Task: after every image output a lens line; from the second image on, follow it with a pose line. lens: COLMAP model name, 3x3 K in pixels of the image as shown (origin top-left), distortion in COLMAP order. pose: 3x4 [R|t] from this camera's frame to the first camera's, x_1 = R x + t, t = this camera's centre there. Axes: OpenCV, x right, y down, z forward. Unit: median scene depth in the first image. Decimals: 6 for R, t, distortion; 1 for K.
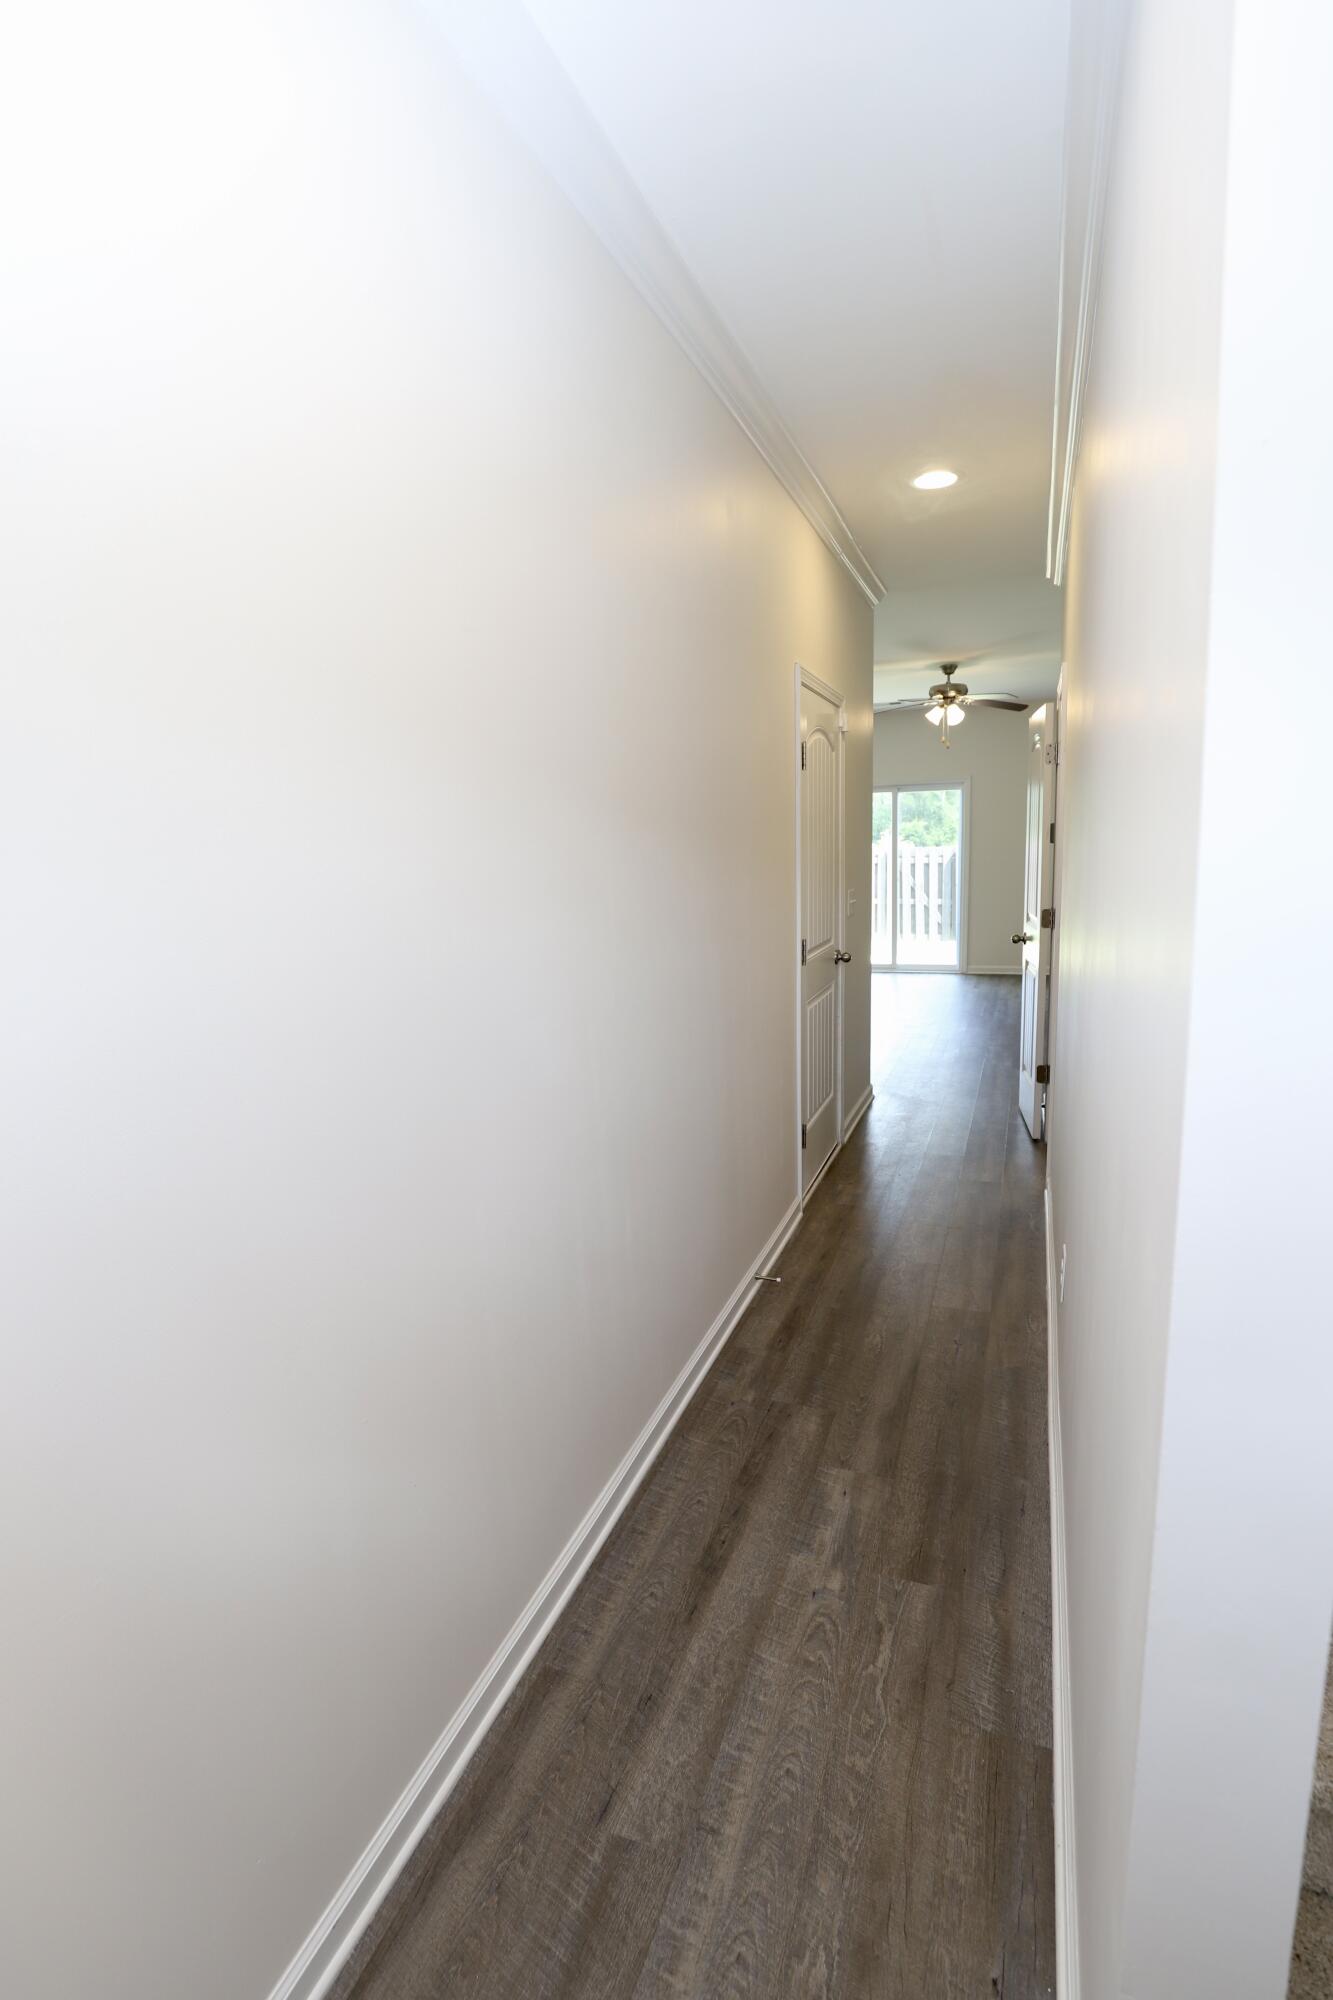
lens RADIAL K [[965.2, 0, 650.8], [0, 965.2, 1010.3], [0, 0, 1]] dist [-0.042299, 0.009947]
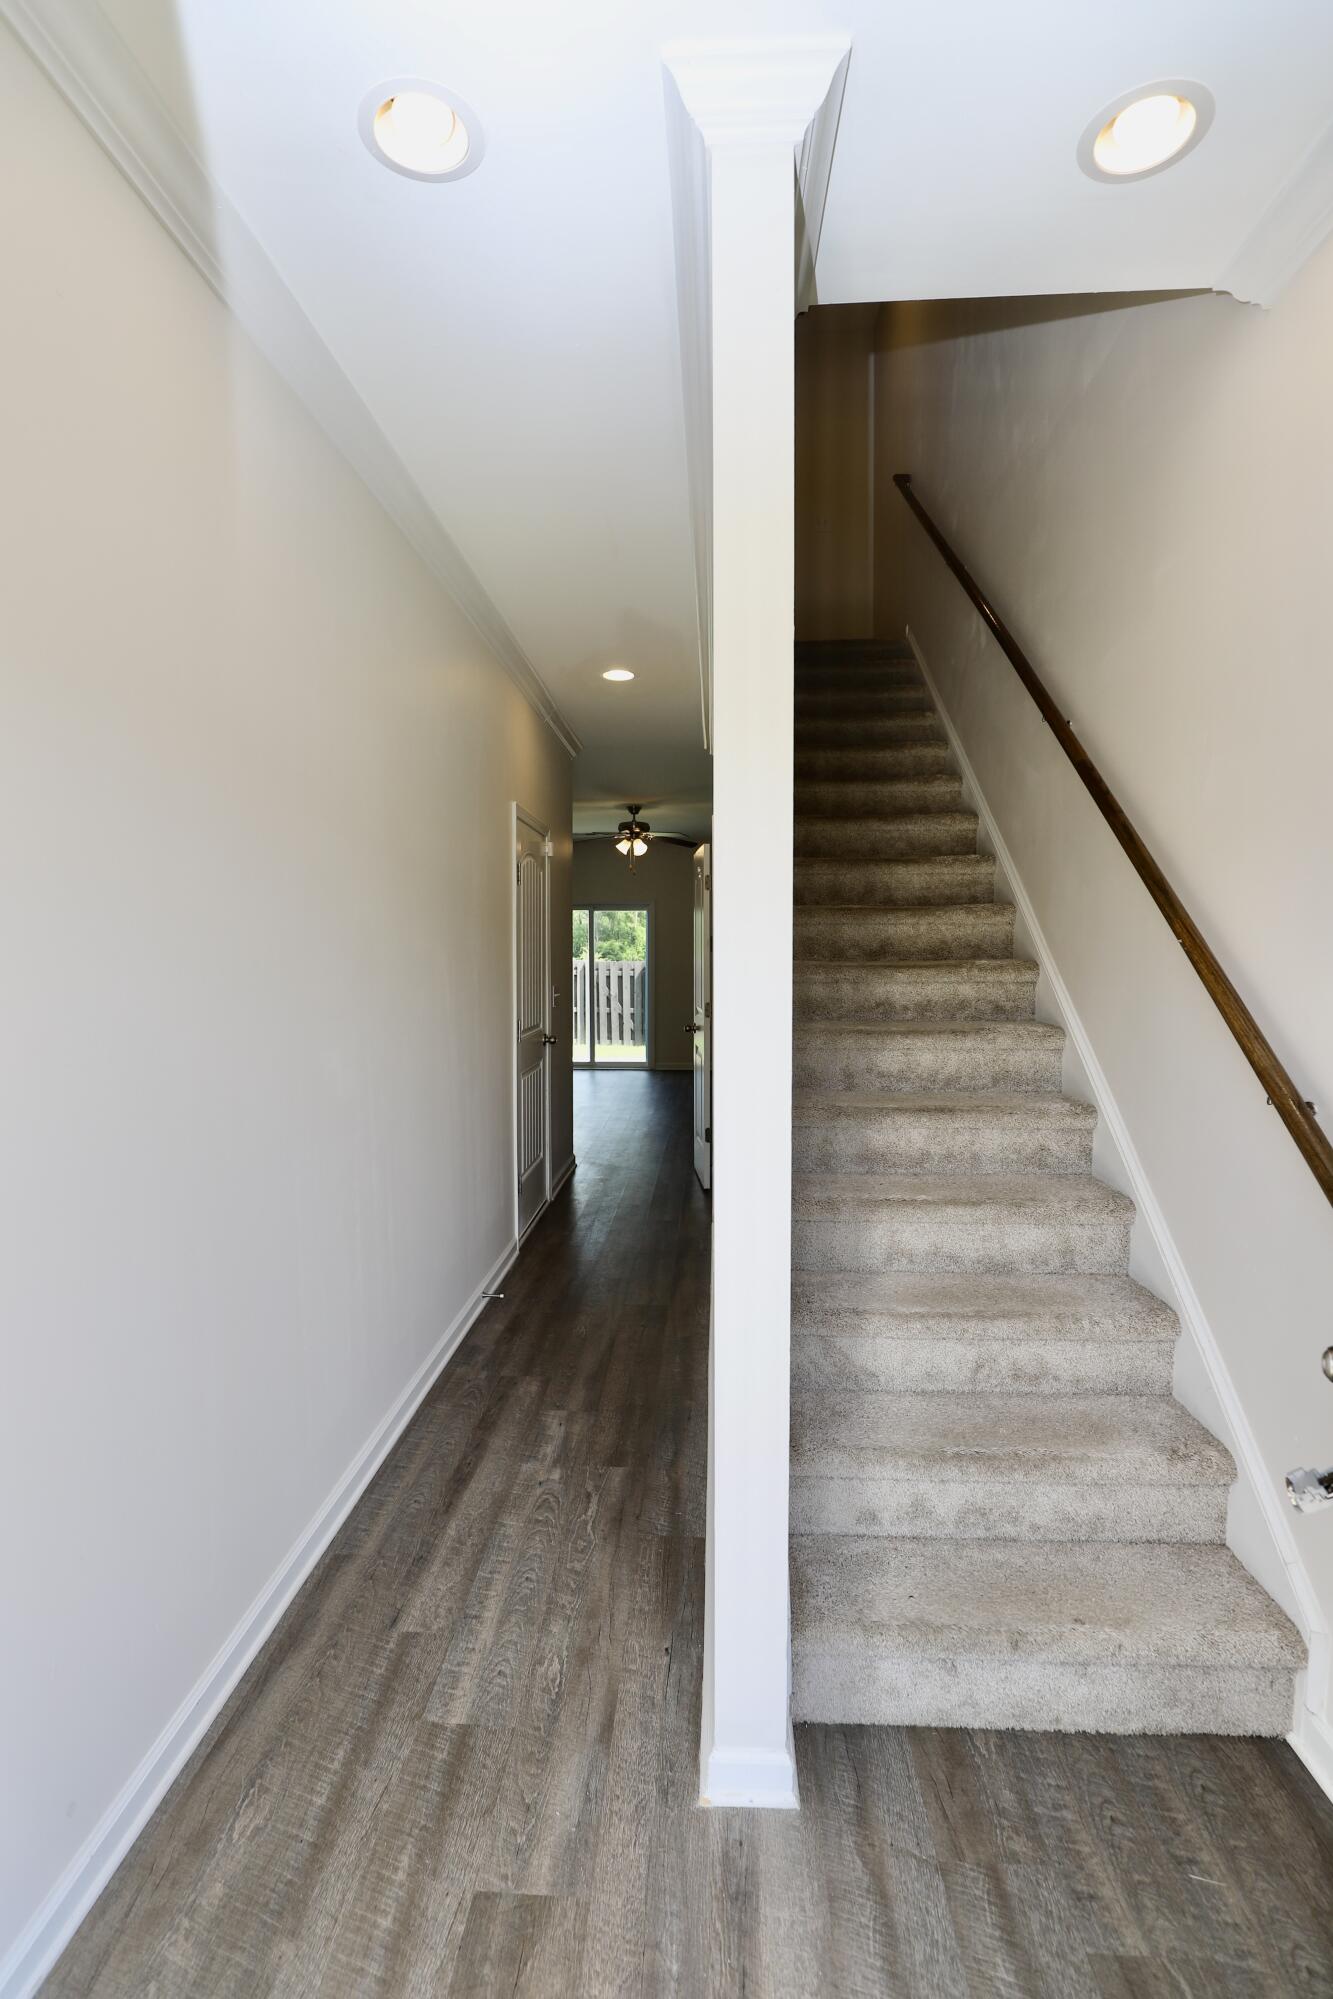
lens RADIAL K [[951.1, 0, 649.8], [0, 951.1, 1001.5], [0, 0, 1]] dist [-0.031256, 0.000284]
pose [[0.953288, 0.016744, 0.301598, -0.090101], [0.021483, 0.992176, -0.122987, 0.104639], [-0.301298, 0.123721, 0.945470, -0.372766]]
